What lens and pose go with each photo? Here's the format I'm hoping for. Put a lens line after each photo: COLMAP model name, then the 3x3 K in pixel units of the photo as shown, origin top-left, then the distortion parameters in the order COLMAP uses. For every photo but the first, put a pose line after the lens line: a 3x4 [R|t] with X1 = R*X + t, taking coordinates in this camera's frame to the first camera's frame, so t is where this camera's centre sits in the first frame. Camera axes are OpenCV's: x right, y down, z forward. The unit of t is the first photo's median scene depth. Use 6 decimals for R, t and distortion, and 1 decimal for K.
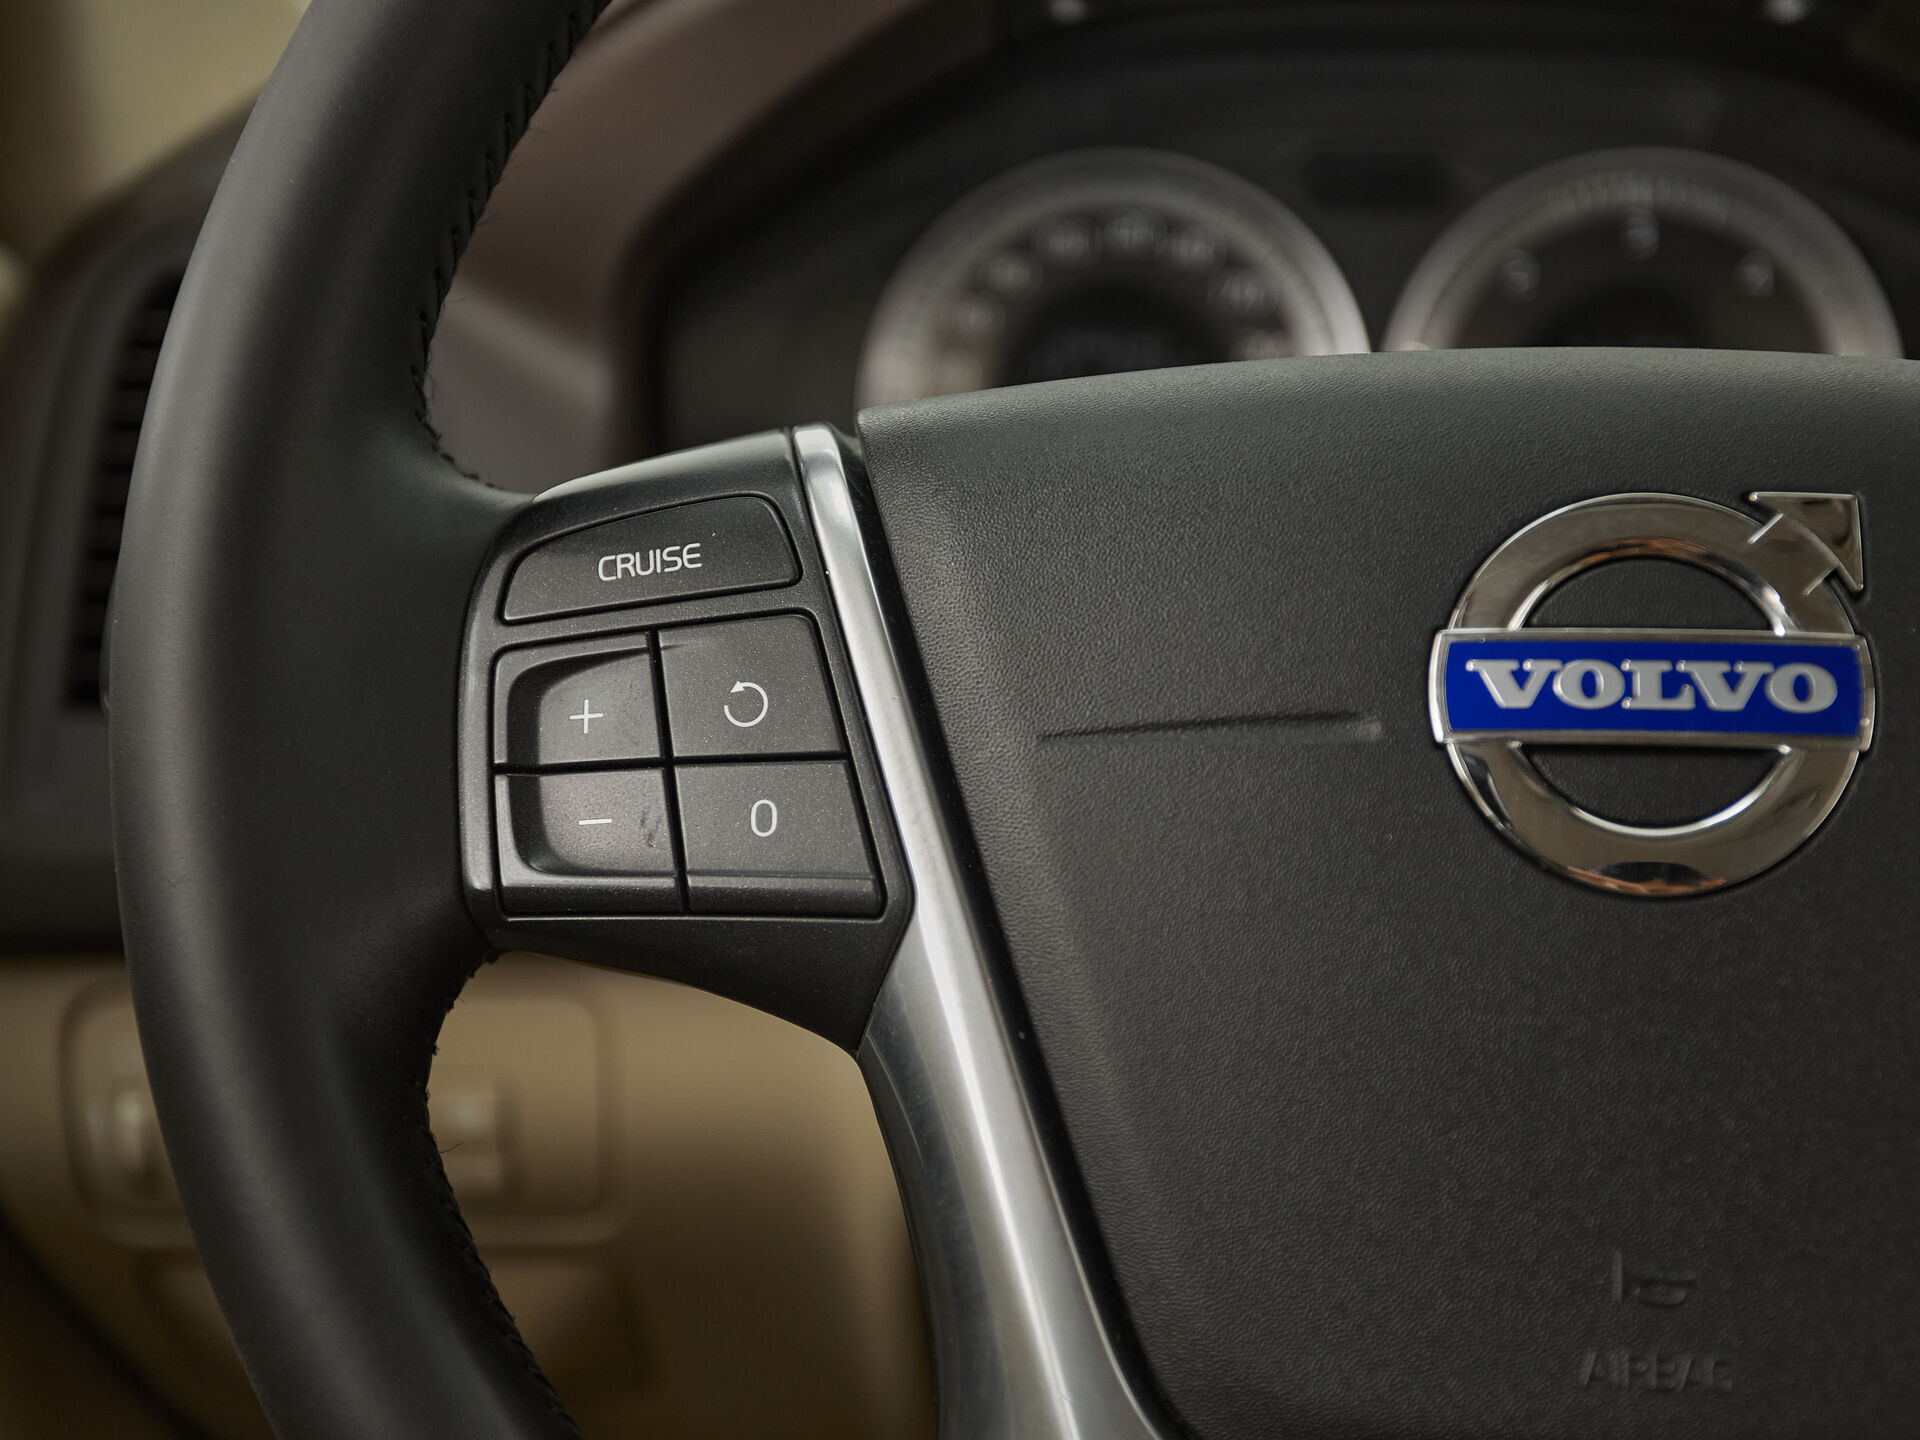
lens RADIAL K [[2771.0, 0, 940.8], [0, 2771.0, 741.3], [0, 0, 1]] dist [0.038823, 0.000000]
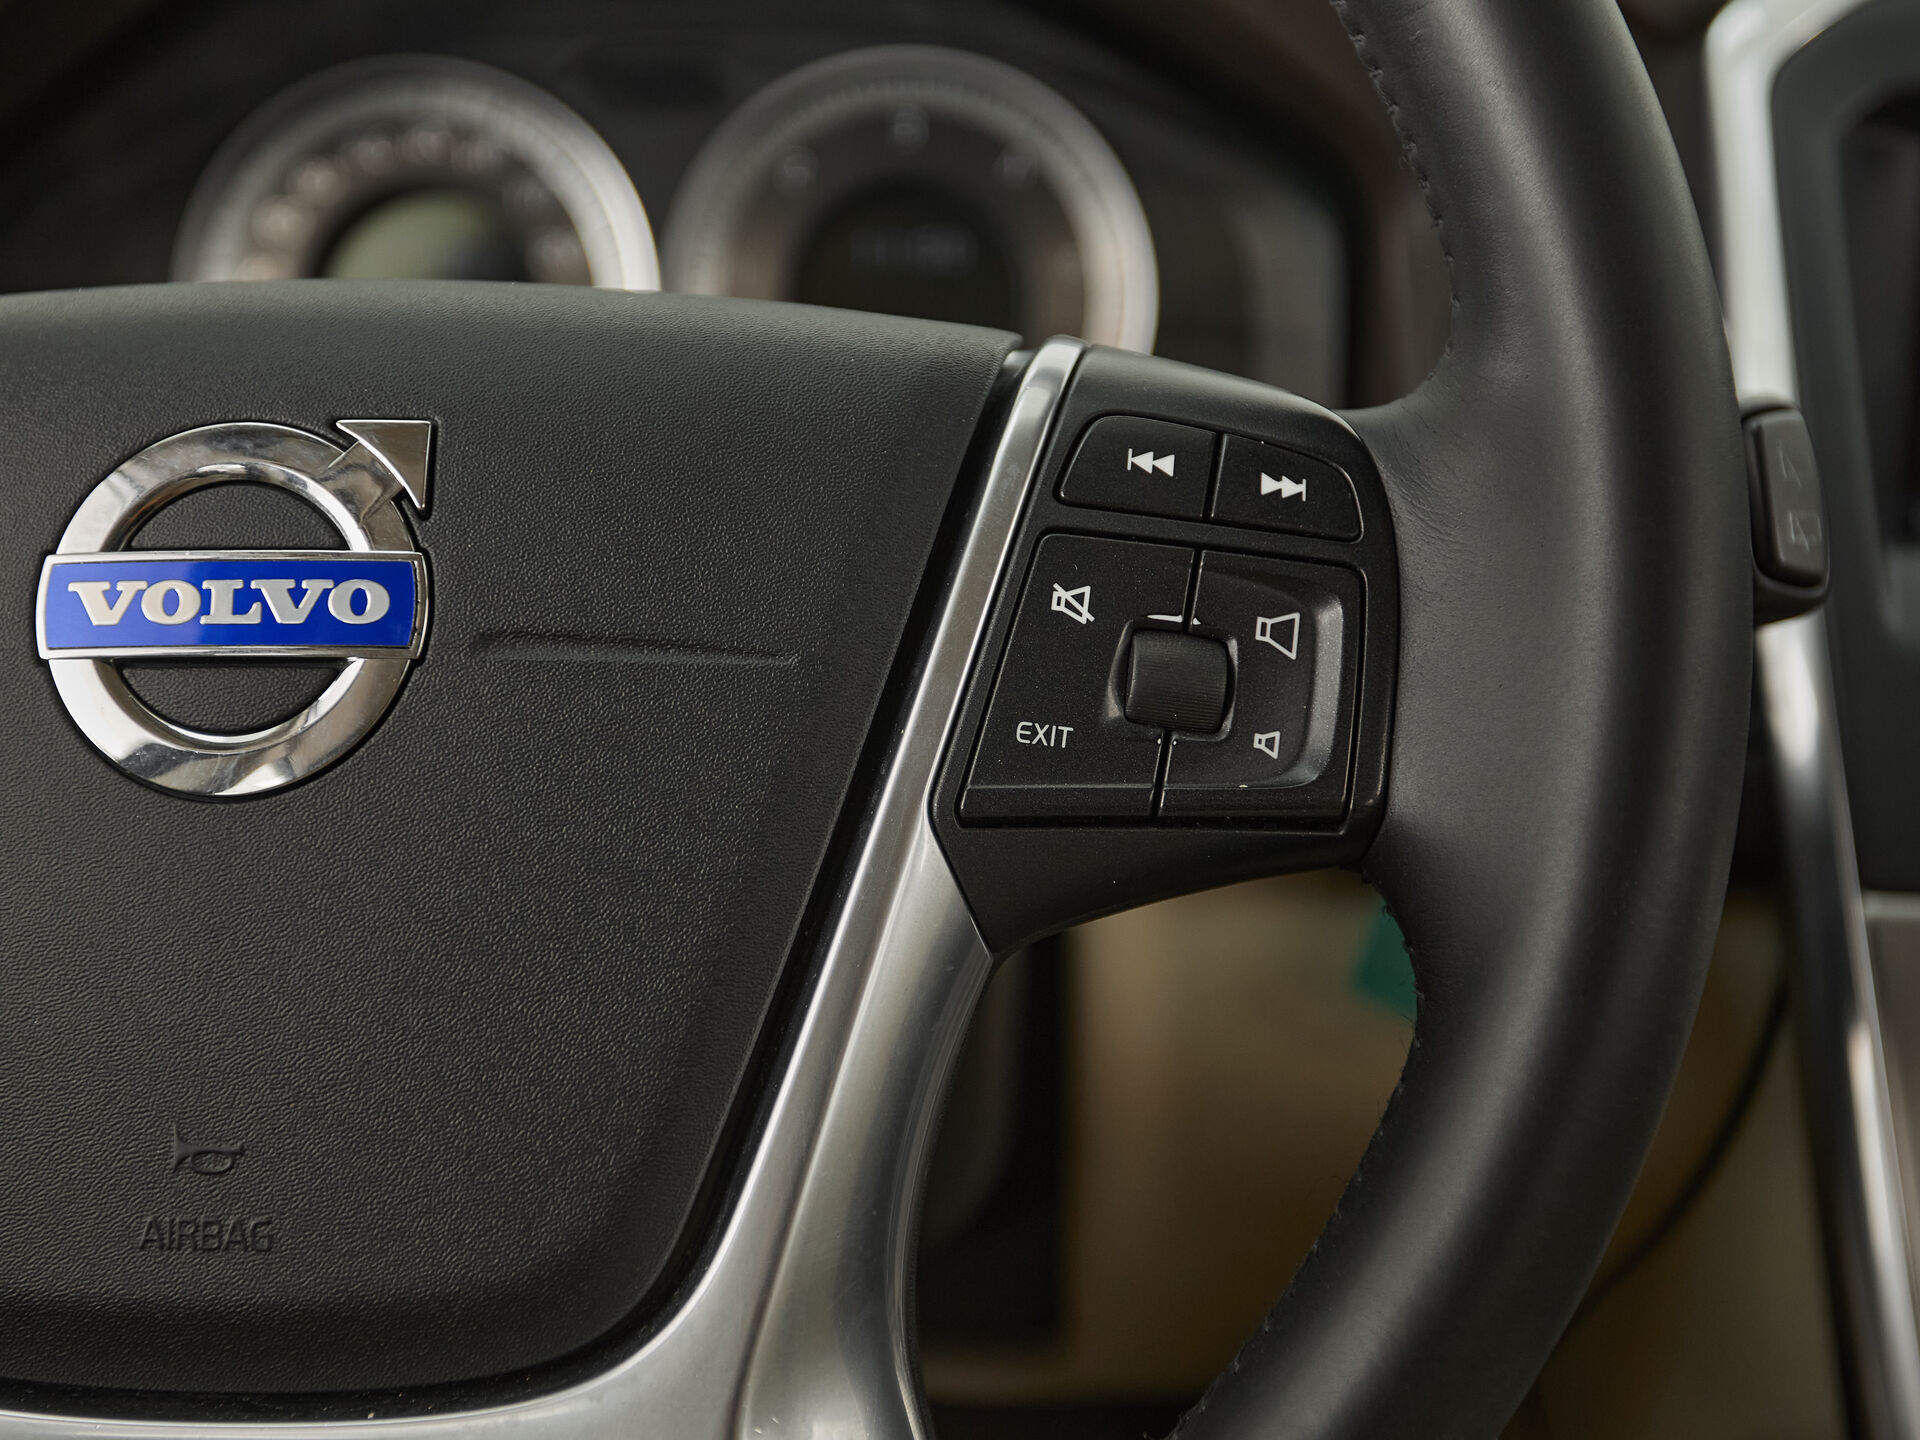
lens RADIAL K [[2771.0, 0, 891.7], [0, 2771.0, 714.6], [0, 0, 1]] dist [0.038823, 0.000000]
pose [[0.999453, -0.024028, -0.022714, 0.507378], [0.024909, 0.998915, 0.039348, -0.011853], [0.021744, -0.039892, 0.998967, -0.069619]]
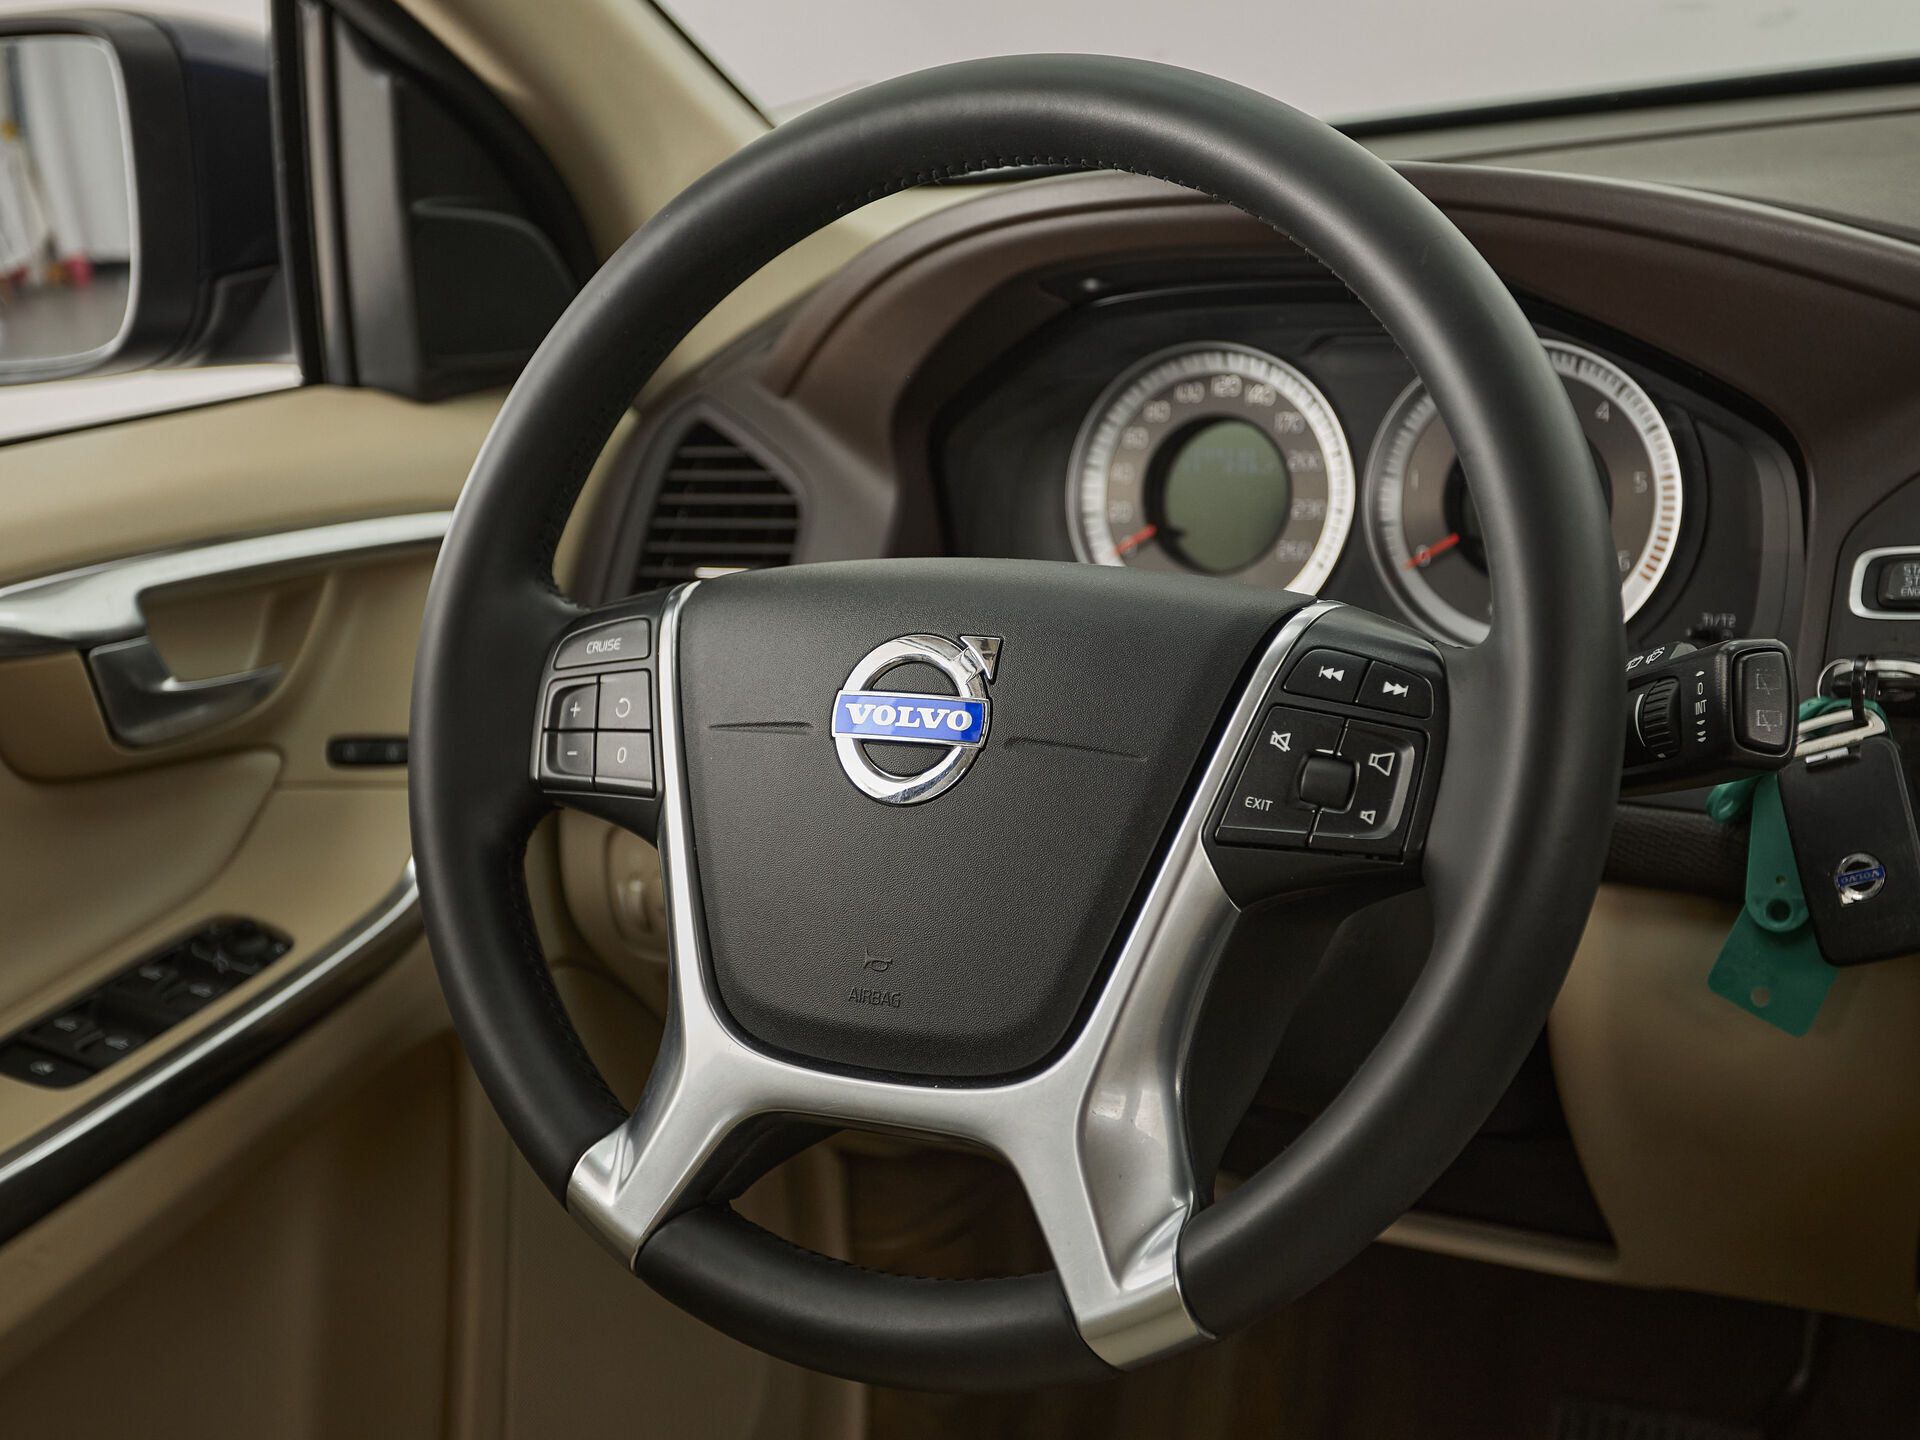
lens RADIAL K [[2771.0, 0, 911.5], [0, 2771.0, 710.8], [0, 0, 1]] dist [0.038823, 0.000000]
pose [[0.893838, 0.035786, -0.446960, 1.250849], [-0.017243, 0.998816, 0.045489, -0.126337], [0.448058, -0.032953, 0.893397, -1.065296]]
